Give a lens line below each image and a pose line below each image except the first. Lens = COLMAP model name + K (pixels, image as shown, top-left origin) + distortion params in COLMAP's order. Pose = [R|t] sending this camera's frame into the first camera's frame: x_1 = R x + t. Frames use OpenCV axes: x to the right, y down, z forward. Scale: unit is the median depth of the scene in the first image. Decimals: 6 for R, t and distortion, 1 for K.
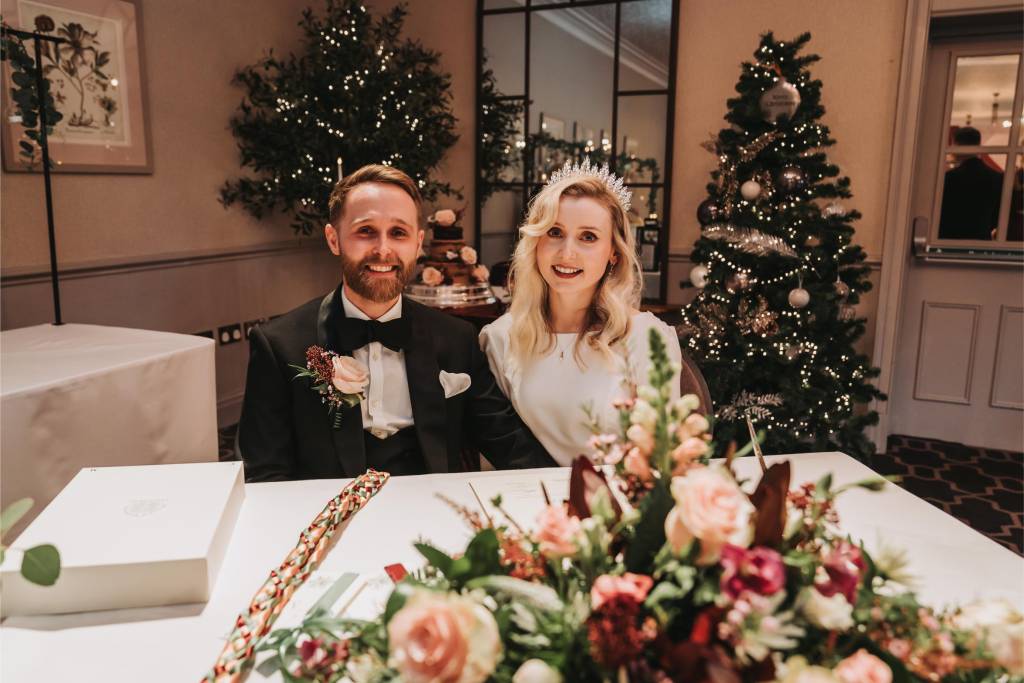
lens RADIAL K [[760.9, 0, 494.4], [0, 760.9, 343.7], [0, 0, 1]] dist [-0.034098, -0.003154]
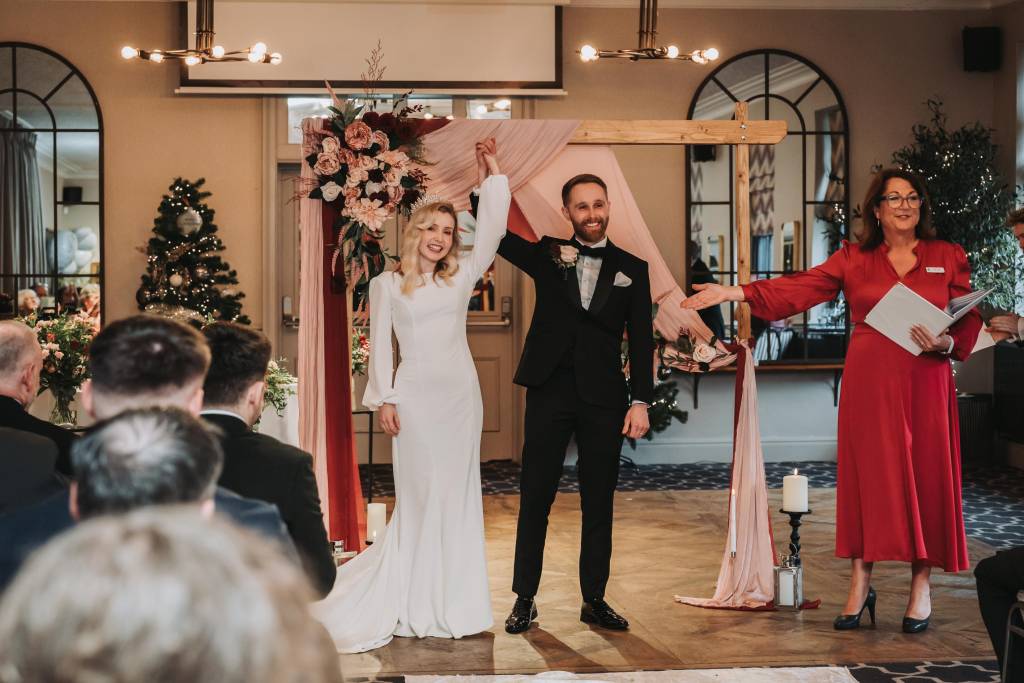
lens RADIAL K [[2324.1, 0, 512.0], [0, 2324.1, 341.5], [0, 0, 1]] dist [-0.004117, -0.025121]
pose [[0.847285, -0.027381, 0.530433, -1.509333], [0.106353, 0.987191, -0.118923, 0.523376], [-0.520382, 0.157175, 0.839344, -3.122673]]
